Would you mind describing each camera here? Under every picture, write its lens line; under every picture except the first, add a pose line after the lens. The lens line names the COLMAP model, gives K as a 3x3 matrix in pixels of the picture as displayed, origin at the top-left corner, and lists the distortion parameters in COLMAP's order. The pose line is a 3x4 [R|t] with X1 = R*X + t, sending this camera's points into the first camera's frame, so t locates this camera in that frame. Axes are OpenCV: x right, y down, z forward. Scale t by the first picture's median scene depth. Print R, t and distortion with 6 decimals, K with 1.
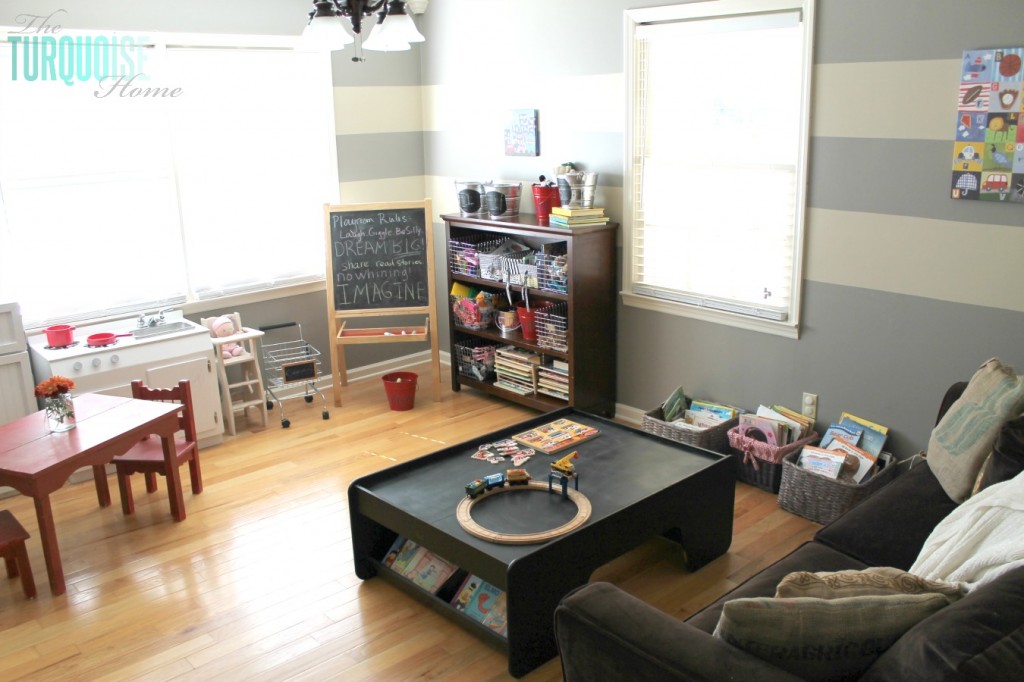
lens RADIAL K [[877.2, 0, 512.1], [0, 877.2, 353.0], [0, 0, 1]] dist [-0.166681, 0.163365]
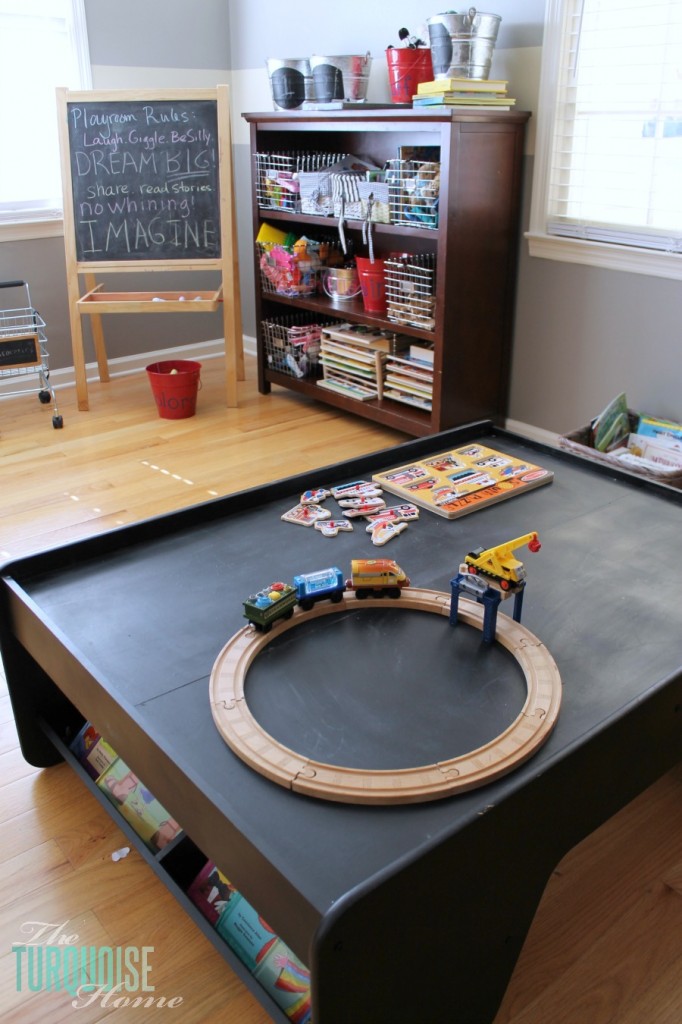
lens RADIAL K [[877.2, 0, 341.0], [0, 877.2, 512.0], [0, 0, 1]] dist [-0.166681, 0.163365]
pose [[0.998297, 0.043254, -0.039135, 0.027302], [-0.036782, 0.987513, 0.153183, 0.031991], [0.045272, -0.151483, 0.987423, 0.369134]]
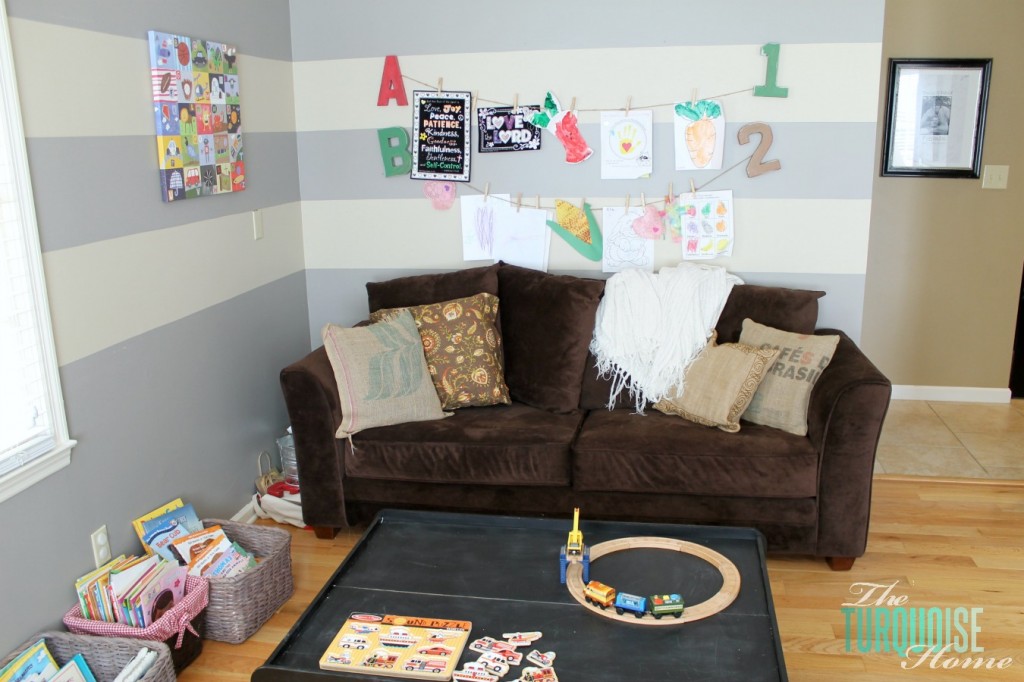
lens RADIAL K [[877.2, 0, 512.1], [0, 877.2, 353.0], [0, 0, 1]] dist [-0.166681, 0.163365]
pose [[-0.605972, -0.164791, 0.778230, -0.262198], [0.247832, 0.890509, 0.381541, -0.192968], [-0.755895, 0.424074, -0.498783, 0.819748]]
